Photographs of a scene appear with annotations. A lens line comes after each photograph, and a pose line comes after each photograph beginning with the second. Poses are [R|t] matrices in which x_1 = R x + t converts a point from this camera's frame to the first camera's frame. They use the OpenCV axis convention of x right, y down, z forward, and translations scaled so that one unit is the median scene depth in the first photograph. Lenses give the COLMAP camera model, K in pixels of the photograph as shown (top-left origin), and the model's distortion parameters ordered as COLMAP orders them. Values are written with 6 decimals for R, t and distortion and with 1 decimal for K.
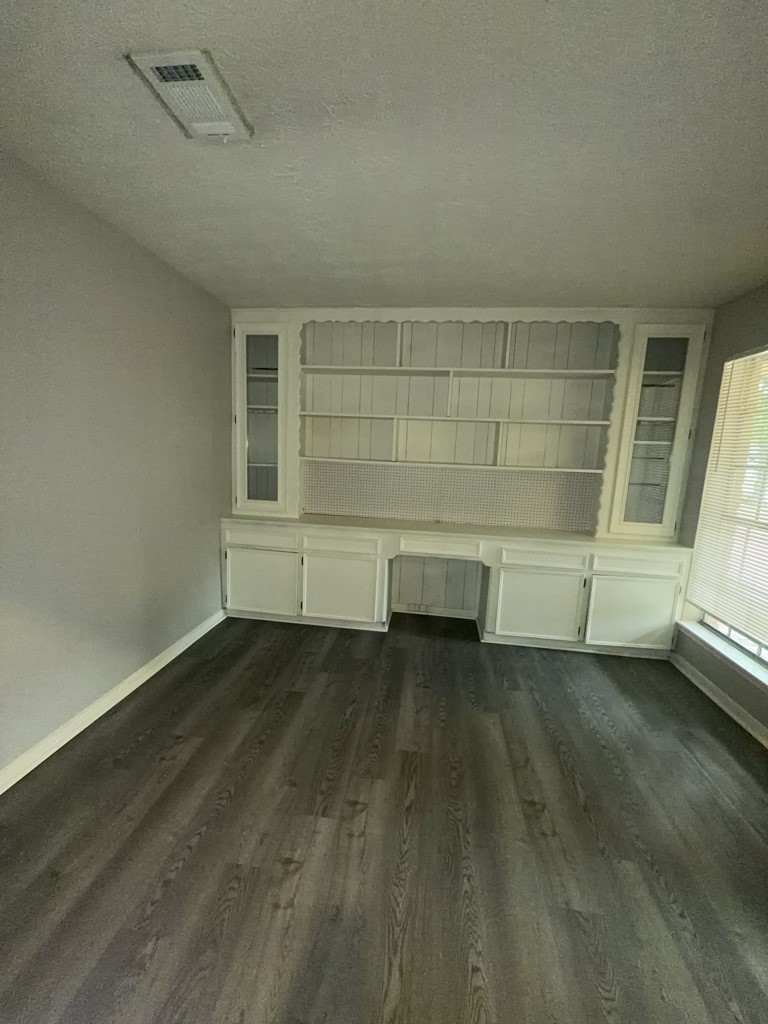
lens RADIAL K [[406.5, 0, 384.1], [0, 406.5, 512.3], [0, 0, 1]] dist [-0.002170, 0.000110]
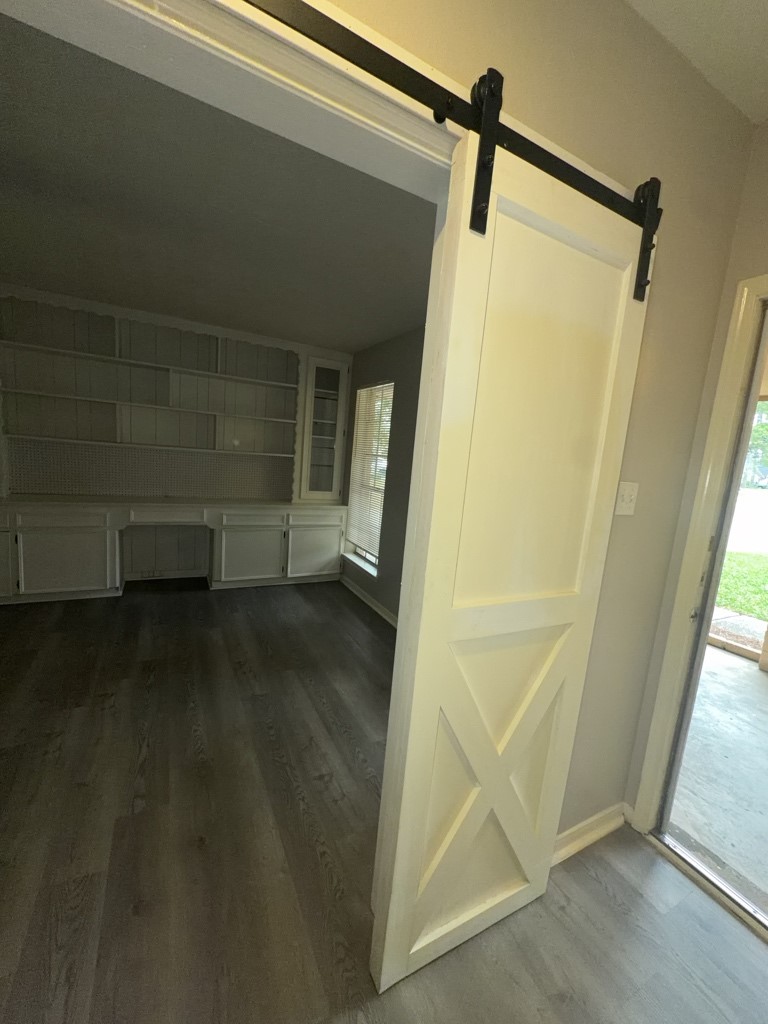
lens RADIAL K [[406.5, 0, 381.5], [0, 406.5, 512.8], [0, 0, 1]] dist [-0.002170, 0.000110]
pose [[0.823972, -0.054403, 0.564013, -0.022689], [0.035621, 0.998385, 0.044262, 0.047031], [-0.565510, -0.016380, 0.824579, -0.358967]]
